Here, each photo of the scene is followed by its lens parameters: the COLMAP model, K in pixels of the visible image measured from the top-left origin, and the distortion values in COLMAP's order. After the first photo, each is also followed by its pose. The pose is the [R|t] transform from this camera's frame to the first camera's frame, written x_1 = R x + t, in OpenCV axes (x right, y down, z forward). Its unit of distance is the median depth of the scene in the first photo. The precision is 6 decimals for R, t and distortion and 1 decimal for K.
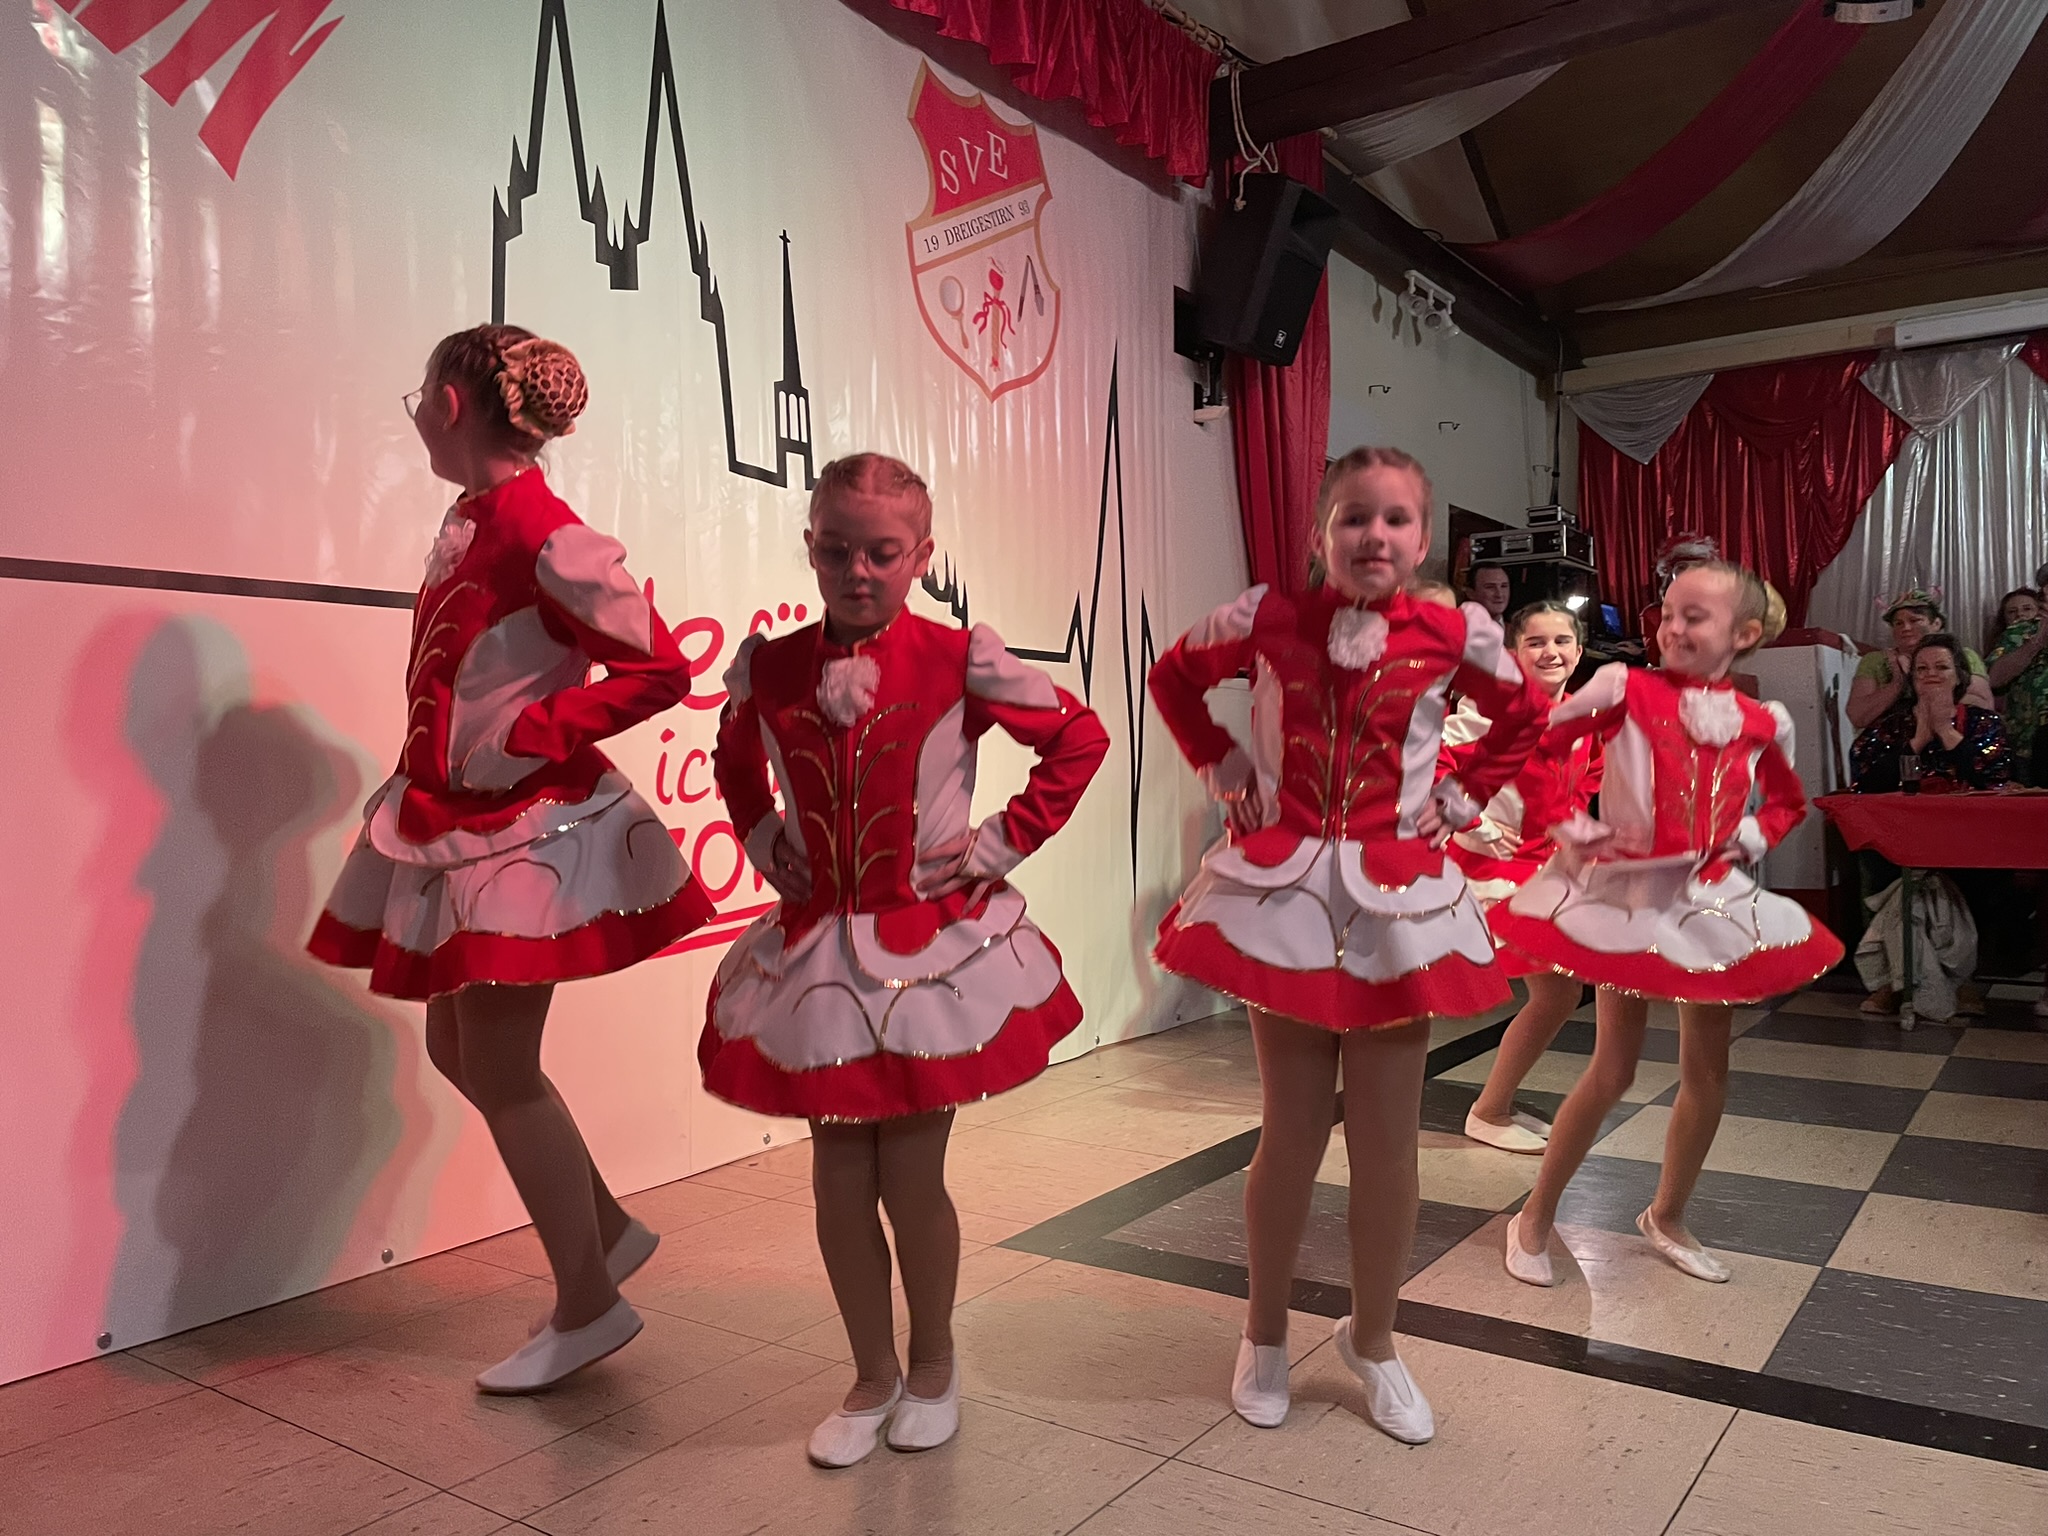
lens RADIAL K [[1534.3, 0, 1037.8], [0, 1534.3, 768.2], [0, 0, 1]] dist [0.073736, -0.100501]
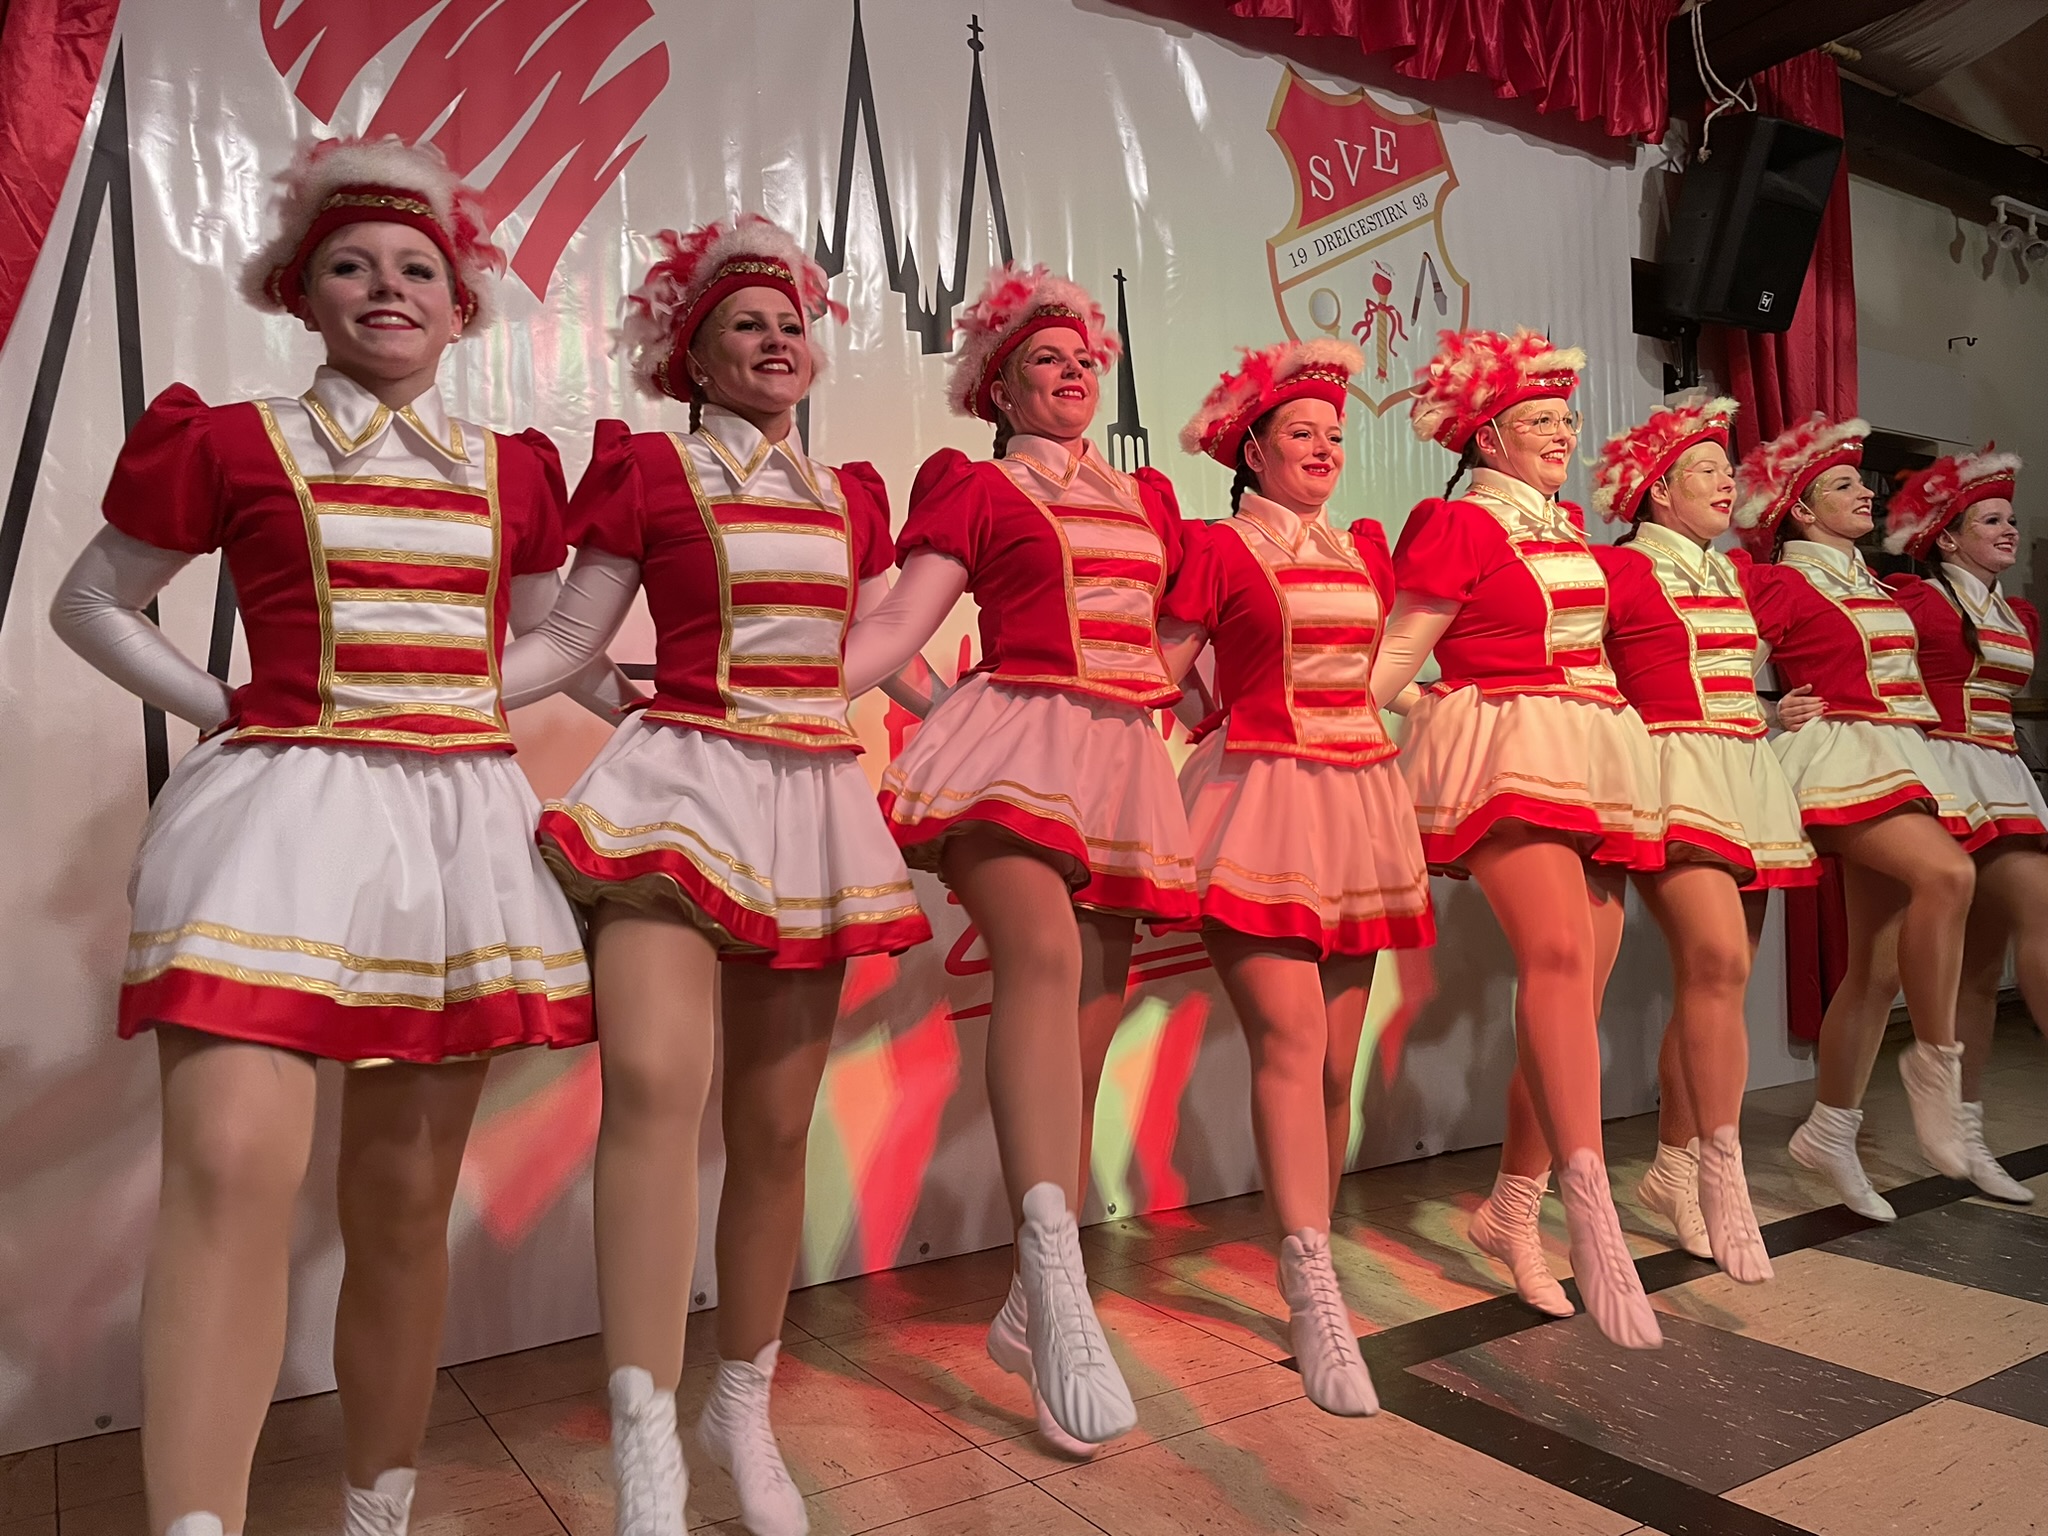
lens RADIAL K [[1534.3, 0, 1042.3], [0, 1534.3, 758.4], [0, 0, 1]] dist [0.073736, -0.100501]
pose [[0.922843, -0.025002, -0.384363, 0.133832], [0.015541, 0.999495, -0.027701, -0.011334], [0.384862, 0.019590, 0.922766, 0.076488]]
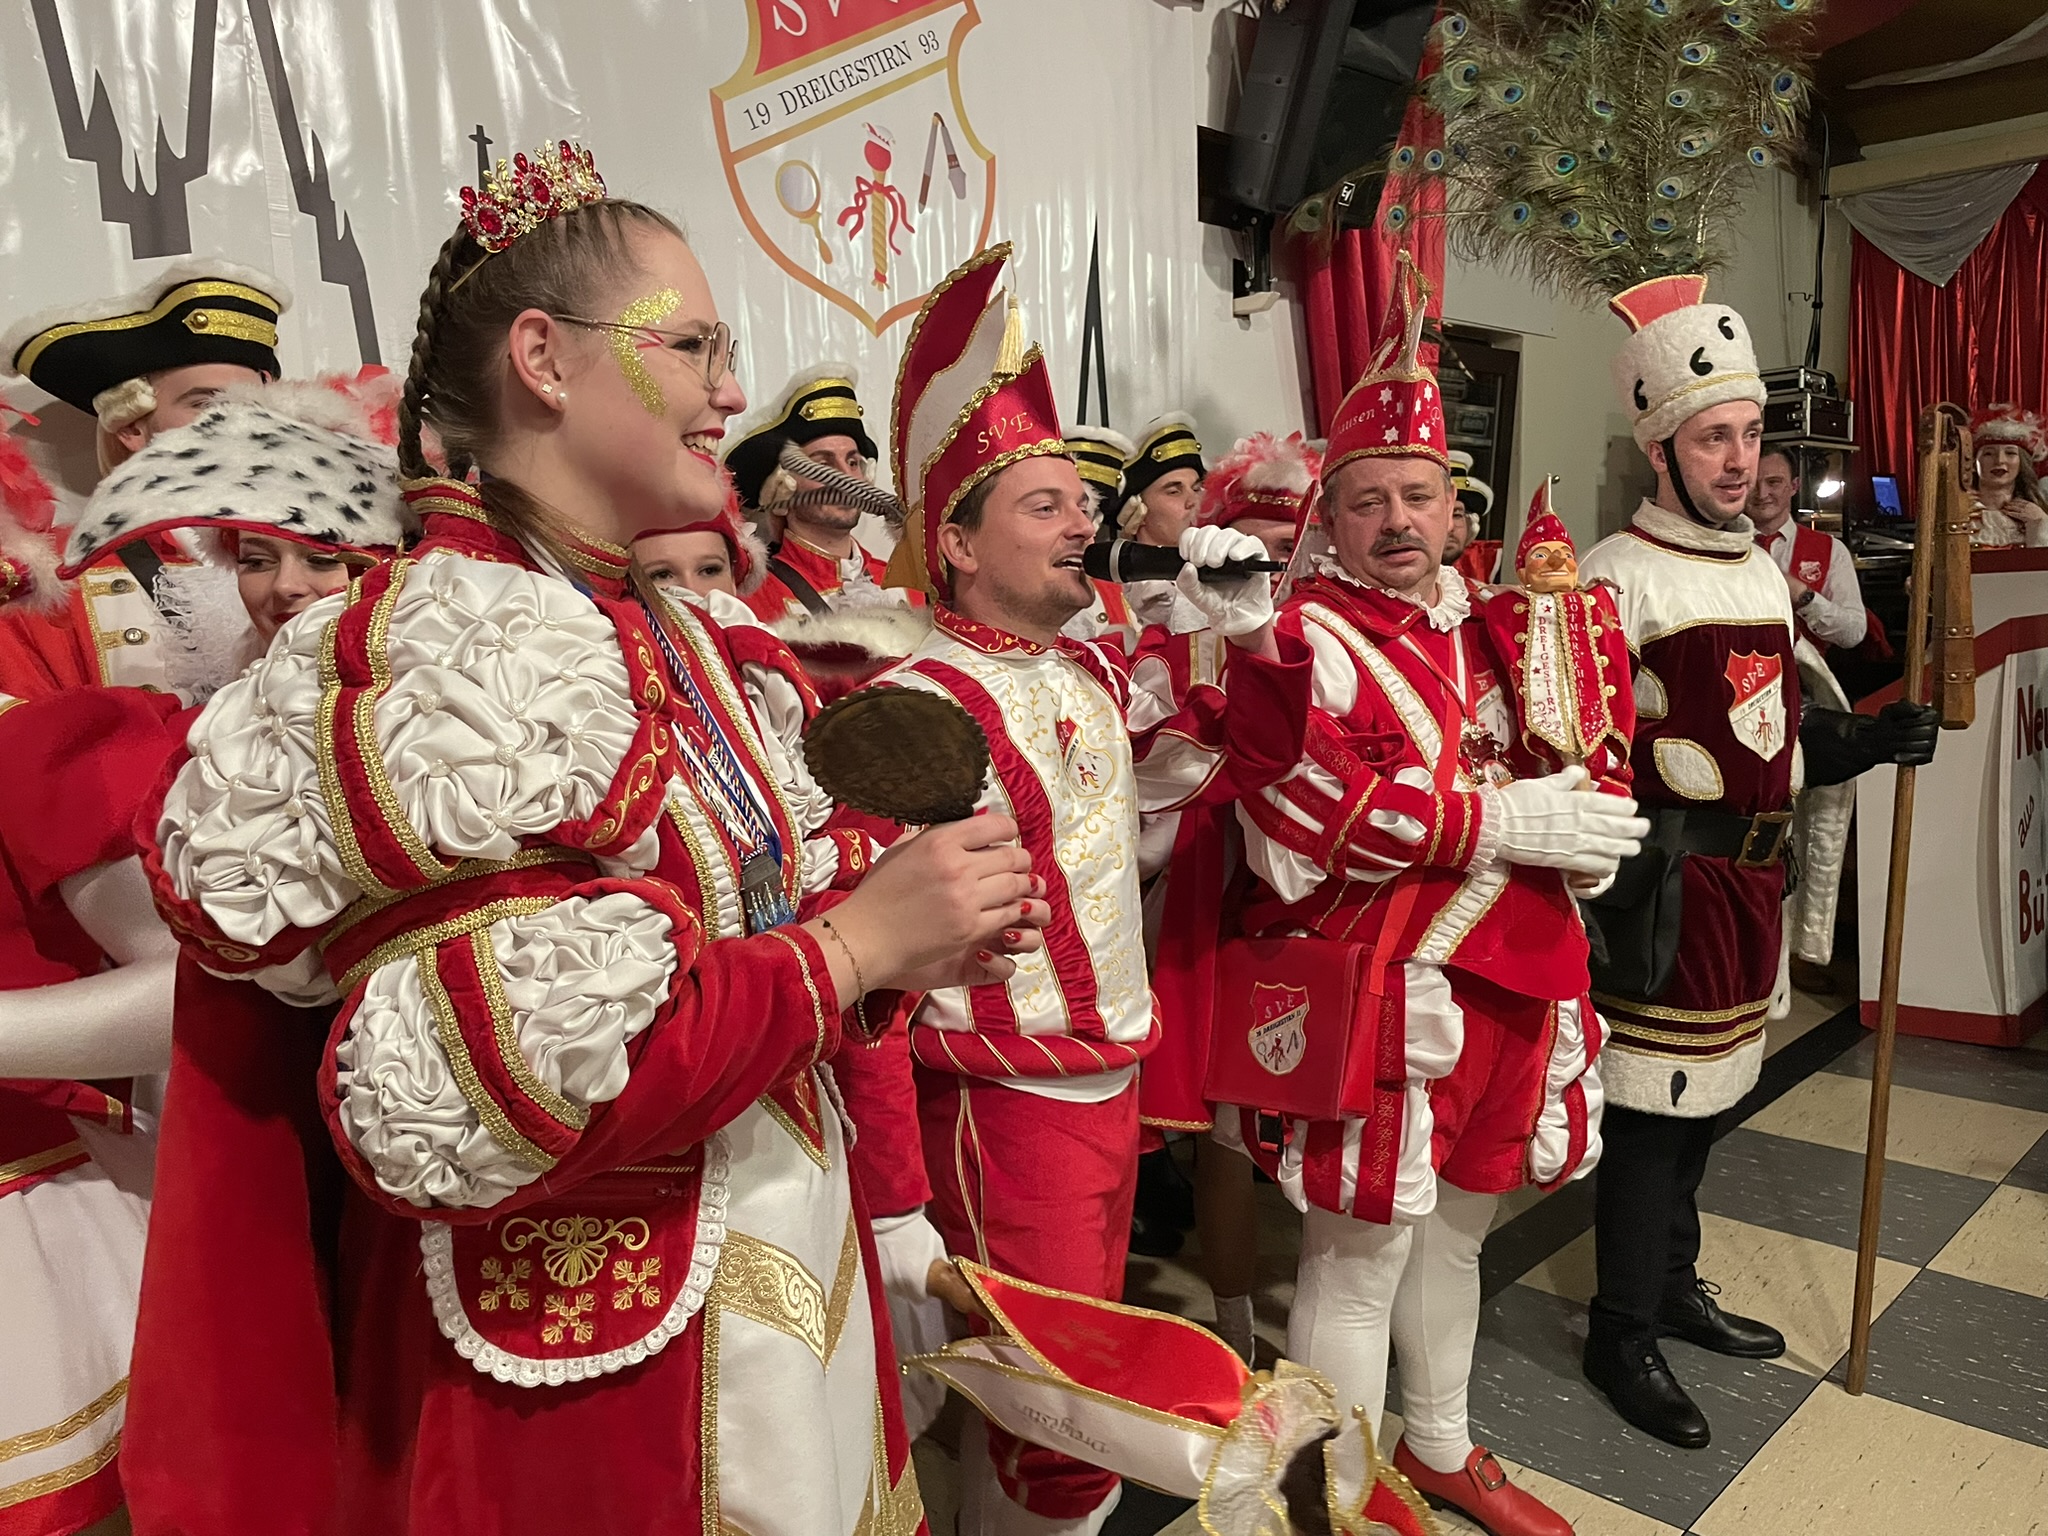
lens RADIAL K [[1534.3, 0, 1018.4], [0, 1534.3, 767.0], [0, 0, 1]] dist [0.073736, -0.100501]
pose [[0.984407, -0.004168, -0.175858, 0.158530], [0.024354, 0.993320, 0.112789, -0.118932], [0.174213, -0.115313, 0.977933, 0.292849]]
